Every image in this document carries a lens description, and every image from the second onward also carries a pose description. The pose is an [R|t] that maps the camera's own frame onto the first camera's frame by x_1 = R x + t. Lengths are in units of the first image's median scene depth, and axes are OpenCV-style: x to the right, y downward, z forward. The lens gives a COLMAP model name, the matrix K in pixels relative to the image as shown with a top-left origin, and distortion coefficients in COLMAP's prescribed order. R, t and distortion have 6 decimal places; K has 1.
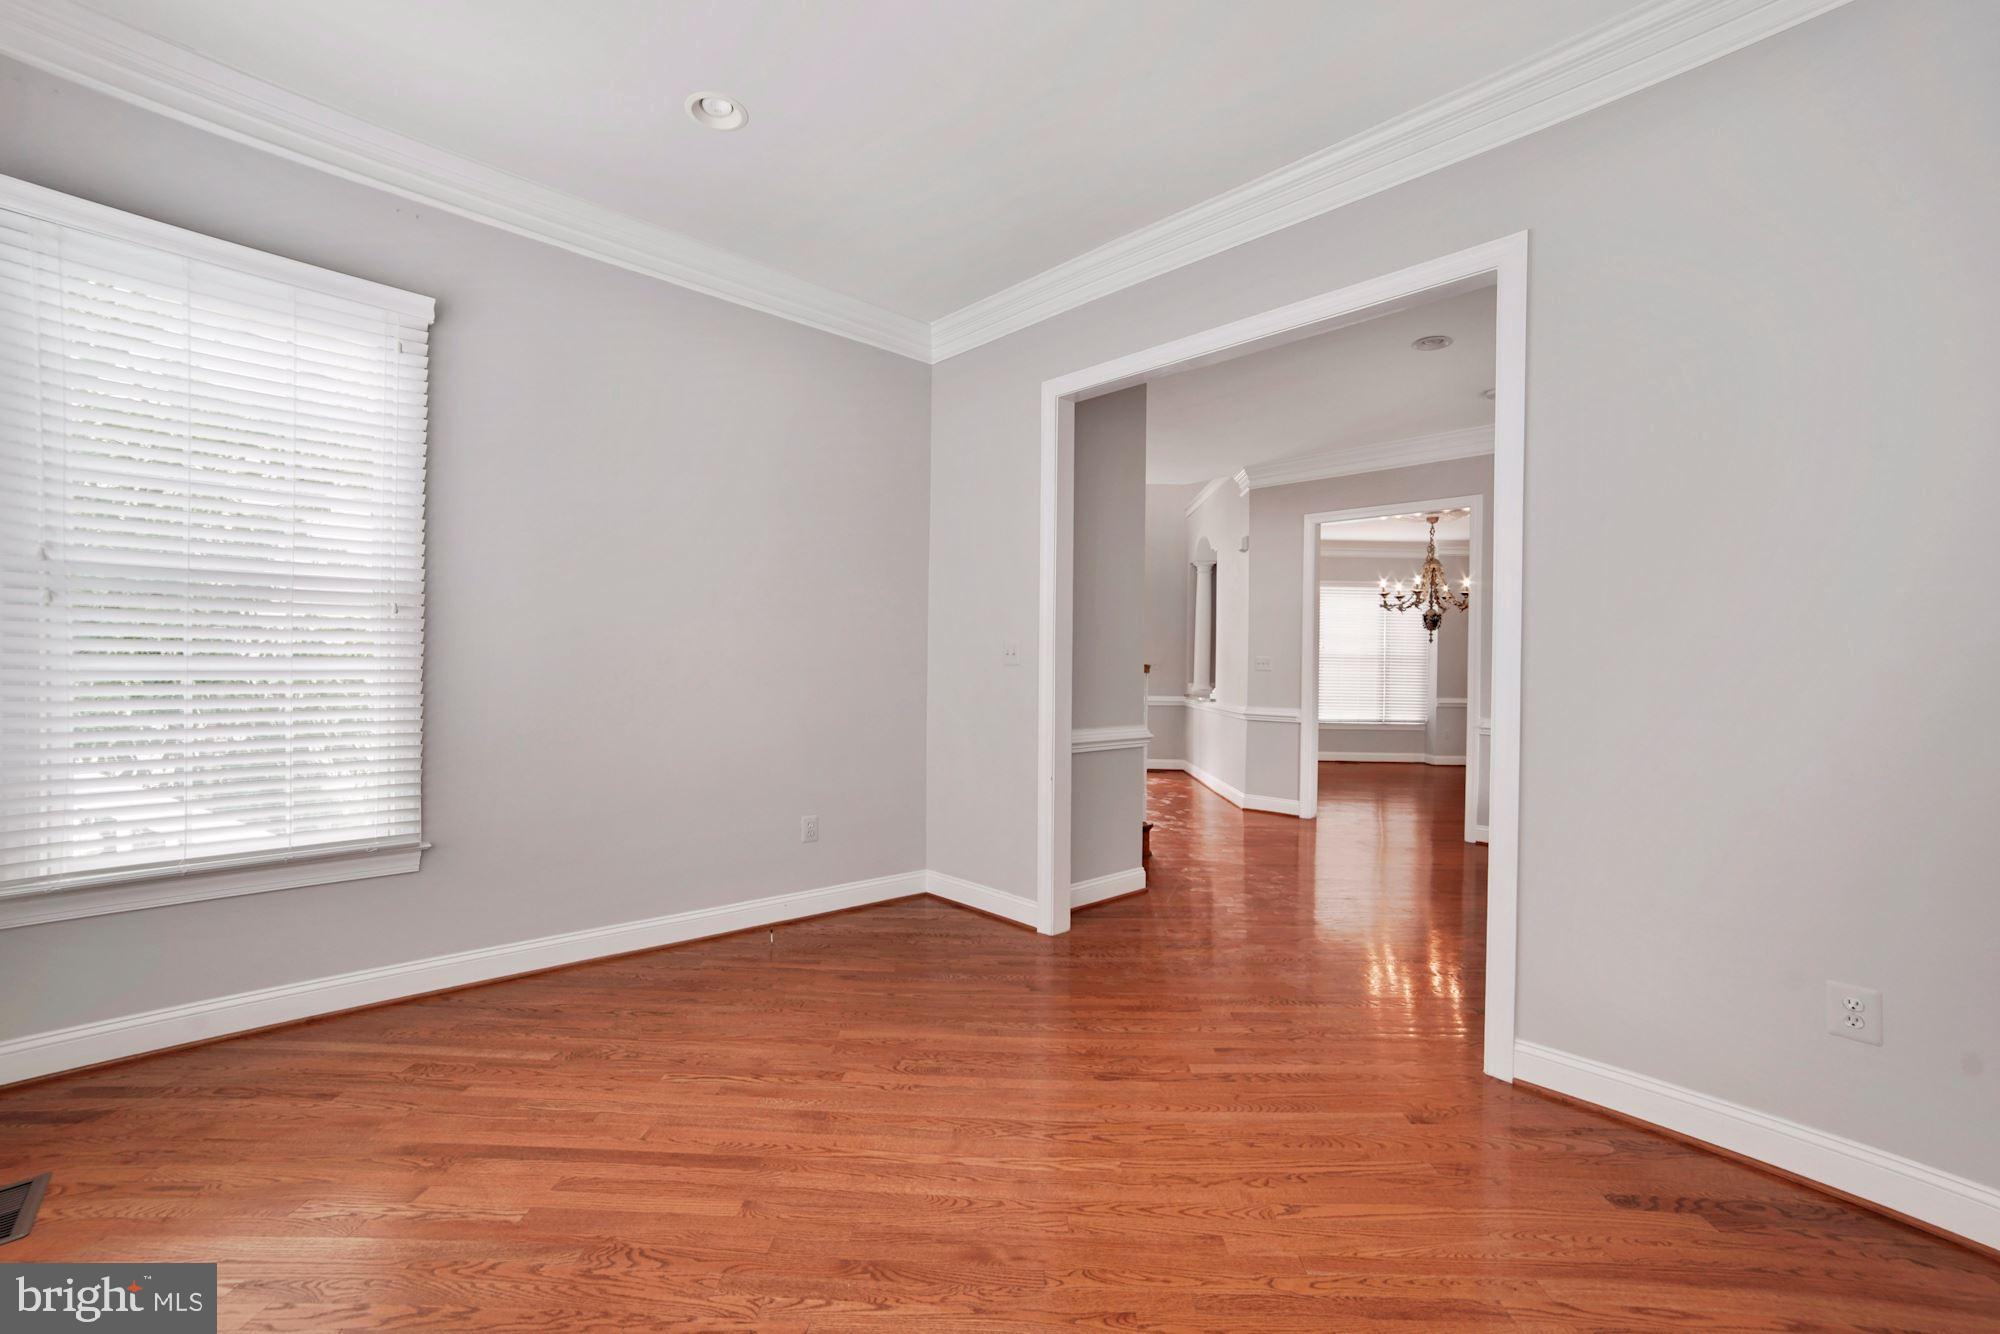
lens RADIAL K [[850.6, 0, 1006.6], [0, 850.6, 676.3], [0, 0, 1]] dist [-0.063678, 0.000512]
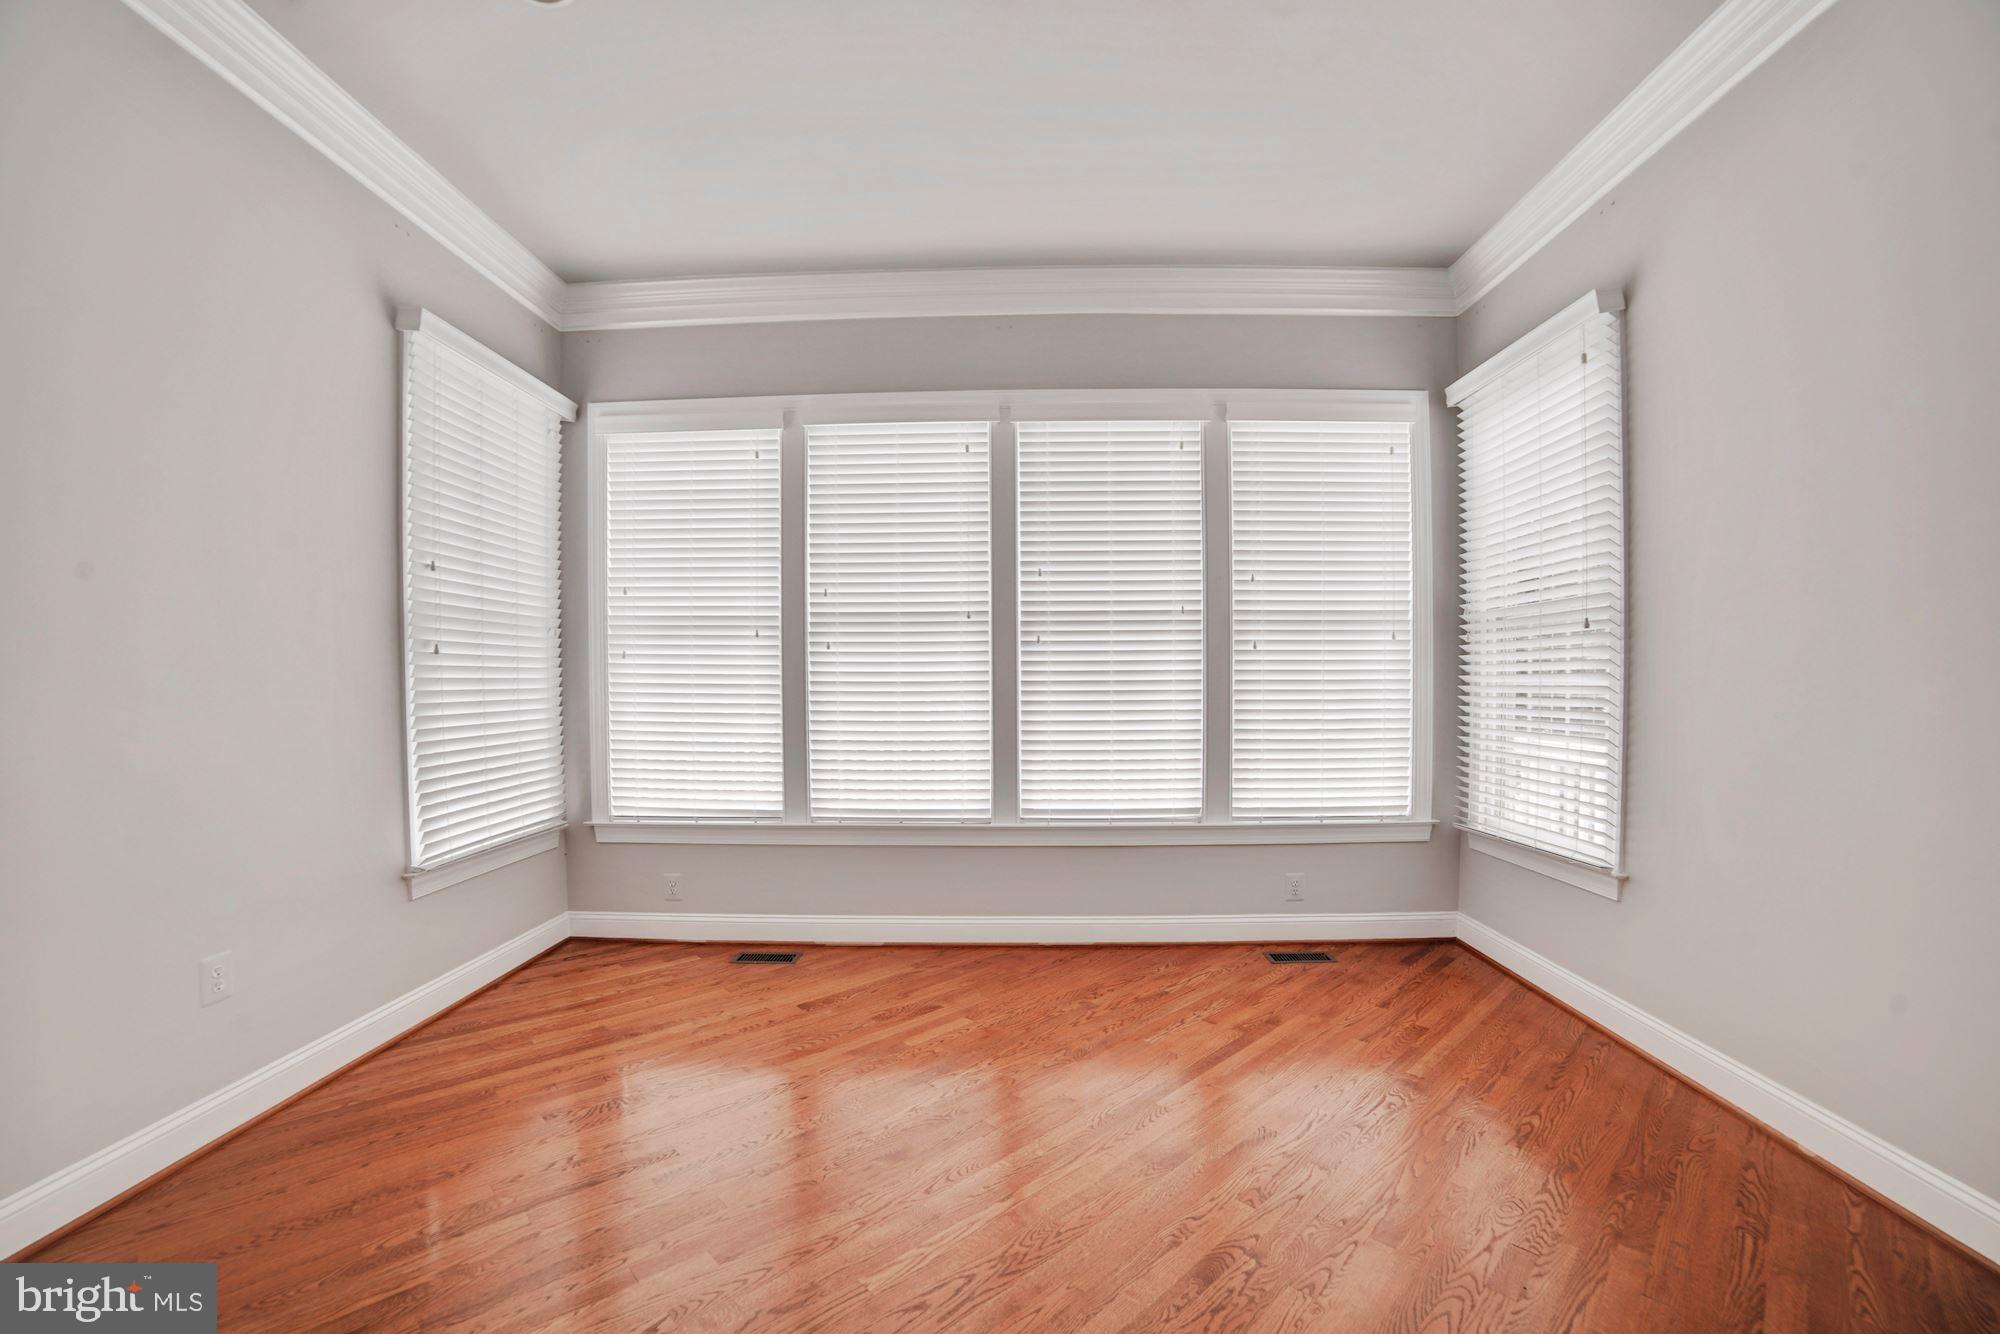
lens RADIAL K [[850.6, 0, 1006.6], [0, 850.6, 676.3], [0, 0, 1]] dist [-0.063678, 0.000512]
pose [[-0.717865, -0.003576, -0.696174, 0.494055], [-0.015791, 0.999813, 0.011147, -0.021356], [0.696004, 0.018995, -0.717787, 1.366810]]
